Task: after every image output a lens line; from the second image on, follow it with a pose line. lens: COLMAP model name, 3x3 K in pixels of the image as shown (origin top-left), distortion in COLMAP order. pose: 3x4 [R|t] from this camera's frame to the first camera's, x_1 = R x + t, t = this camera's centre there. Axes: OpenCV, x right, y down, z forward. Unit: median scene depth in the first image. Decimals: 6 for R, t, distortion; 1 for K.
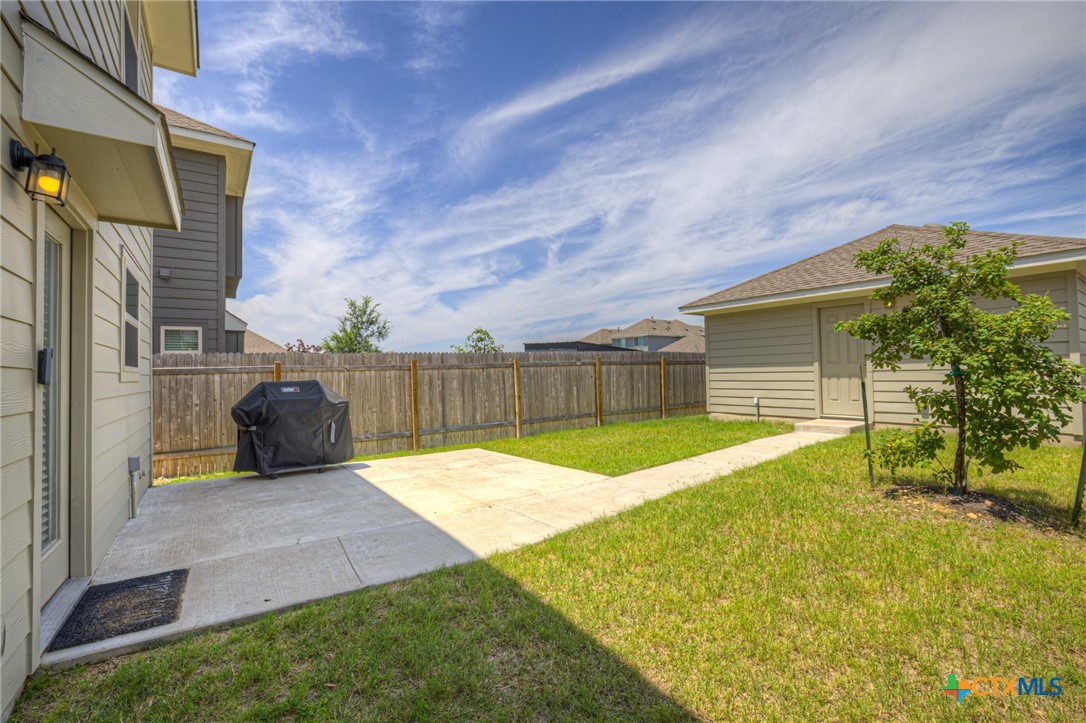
lens RADIAL K [[467.9, 0, 543.0], [0, 467.9, 361.5], [0, 0, 1]] dist [-0.052602, 0.023330]
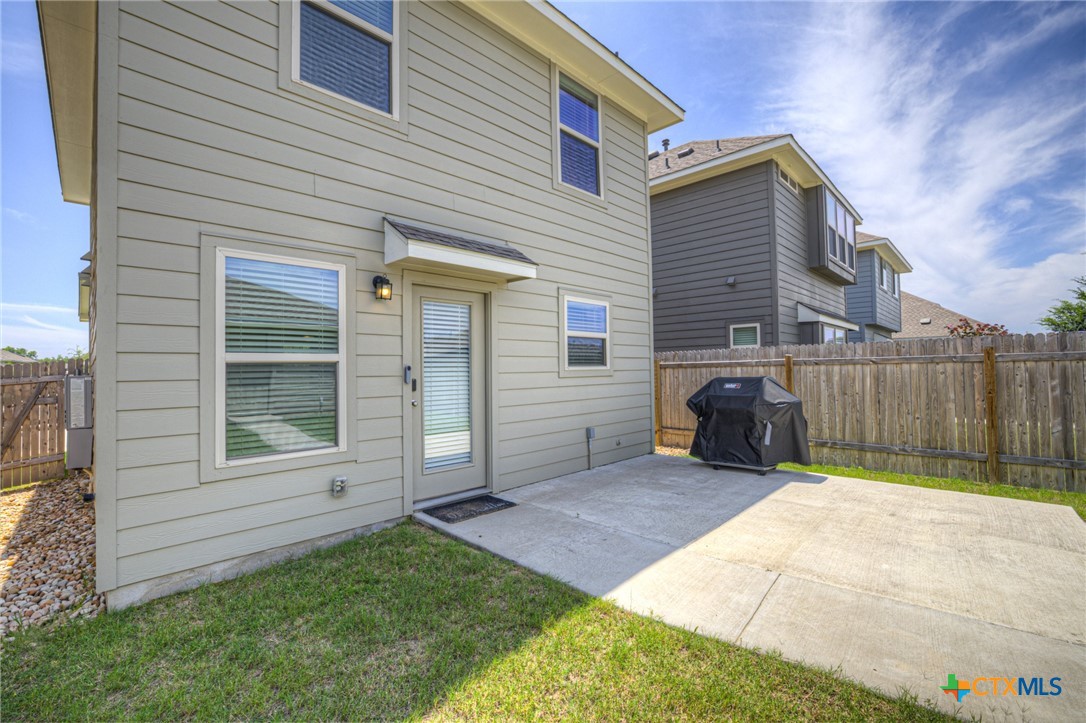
lens RADIAL K [[467.9, 0, 543.0], [0, 467.9, 361.5], [0, 0, 1]] dist [-0.052602, 0.023330]
pose [[0.186219, 0.004316, -0.982499, 0.251101], [0.032842, 0.999404, 0.010615, -0.011245], [0.981959, -0.034244, 0.185966, 0.270122]]
